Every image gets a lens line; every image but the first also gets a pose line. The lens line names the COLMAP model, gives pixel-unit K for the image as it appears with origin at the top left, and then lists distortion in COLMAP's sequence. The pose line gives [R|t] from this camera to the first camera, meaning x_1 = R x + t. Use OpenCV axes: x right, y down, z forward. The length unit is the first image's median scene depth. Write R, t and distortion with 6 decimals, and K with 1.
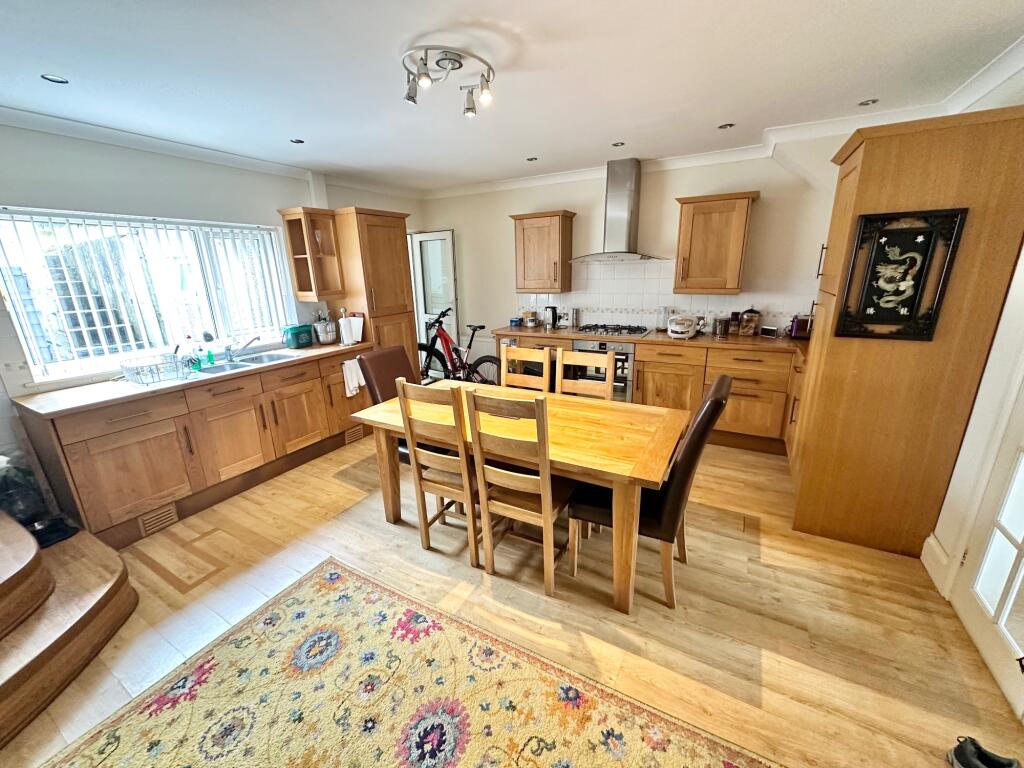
lens RADIAL K [[407.7, 0, 509.3], [0, 407.7, 383.5], [0, 0, 1]] dist [0.000273, 0.000333]
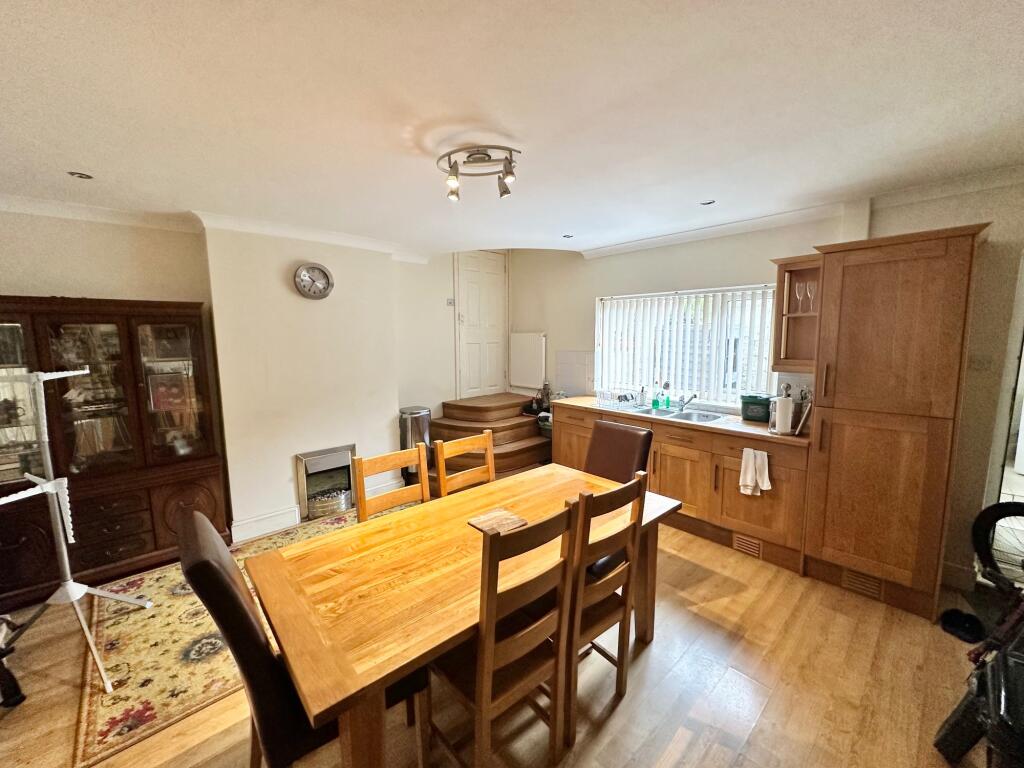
lens RADIAL K [[407.7, 0, 509.3], [0, 407.7, 383.5], [0, 0, 1]] dist [0.000273, 0.000333]
pose [[-0.309085, 0.147127, -0.939585, 0.956937], [-0.243188, 0.942888, 0.227643, -0.502848], [0.919416, 0.298857, -0.255653, 1.575491]]
